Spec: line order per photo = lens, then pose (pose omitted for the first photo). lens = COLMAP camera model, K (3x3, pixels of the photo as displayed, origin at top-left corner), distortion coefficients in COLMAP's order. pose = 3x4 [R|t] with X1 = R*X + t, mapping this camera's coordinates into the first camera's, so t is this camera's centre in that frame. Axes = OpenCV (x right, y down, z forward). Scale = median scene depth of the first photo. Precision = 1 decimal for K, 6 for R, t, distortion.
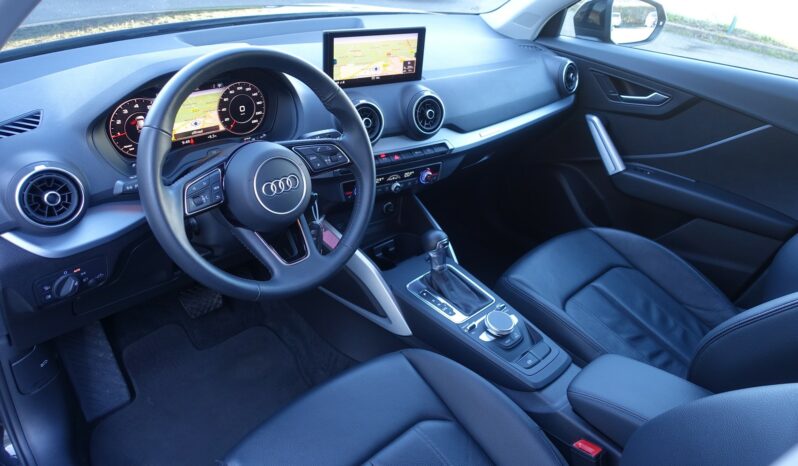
lens RADIAL K [[540.9, 0, 399.0], [0, 540.9, 233.0], [0, 0, 1]] dist [-0.009159, -0.000723]
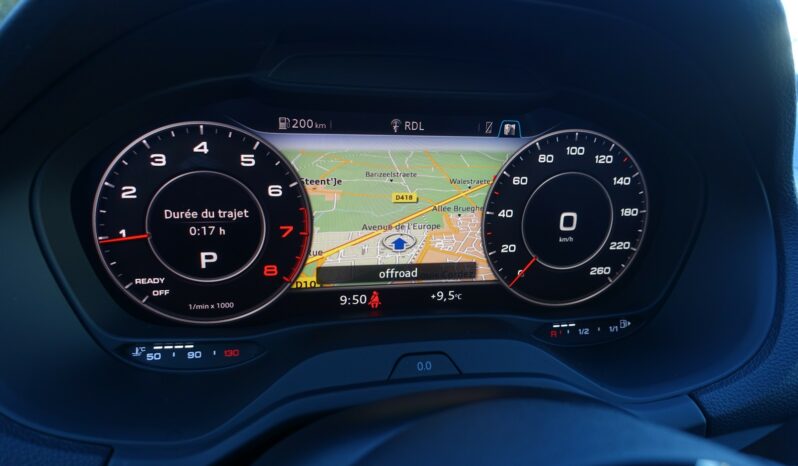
lens RADIAL K [[540.9, 0, 399.0], [0, 540.9, 233.0], [0, 0, 1]] dist [-0.009159, -0.000723]
pose [[0.849510, 0.133973, -0.510279, -0.218896], [-0.262676, 0.946218, -0.188873, -0.146071], [0.457531, 0.294488, 0.839013, 0.718406]]
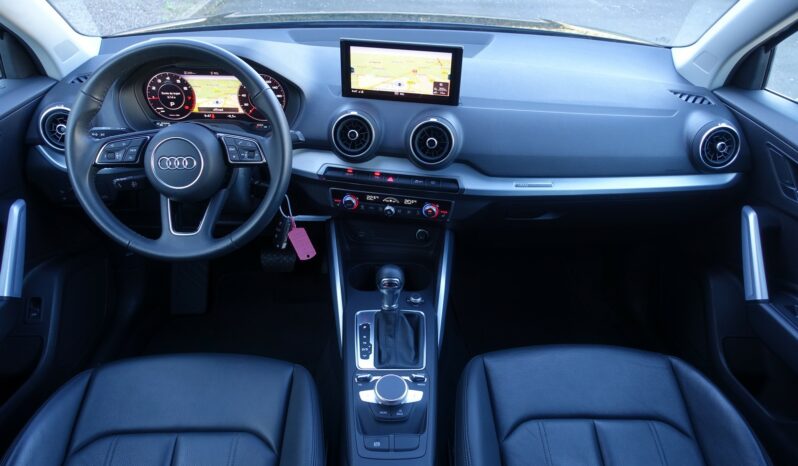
lens RADIAL K [[540.9, 0, 399.0], [0, 540.9, 233.0], [0, 0, 1]] dist [-0.009159, -0.000723]
pose [[0.748440, 0.313803, -0.584265, 0.659574], [-0.324759, 0.941536, 0.089676, -0.160020], [0.578247, 0.122628, 0.806594, 0.299773]]
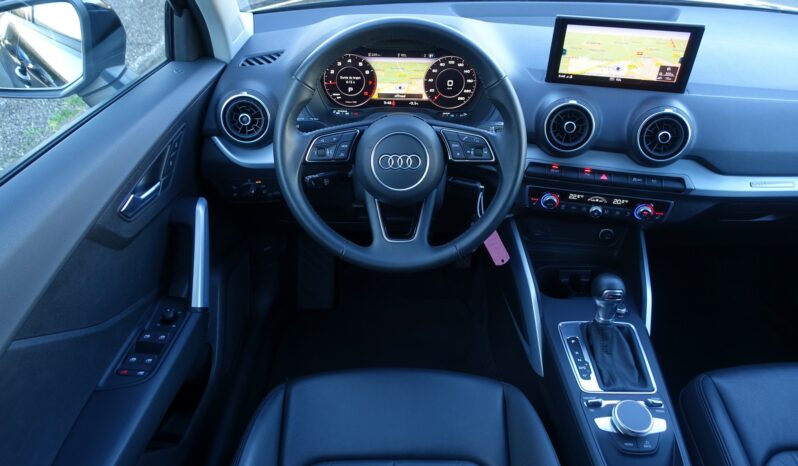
lens RADIAL K [[545.7, 0, 399.0], [0, 545.7, 233.0], [0, 0, 1]] dist [-0.001823, -0.001441]
pose [[0.725714, 0.349449, -0.592642, 0.333055], [-0.329715, 0.932690, 0.146208, -0.088580], [0.603844, 0.089297, 0.792085, 0.172425]]
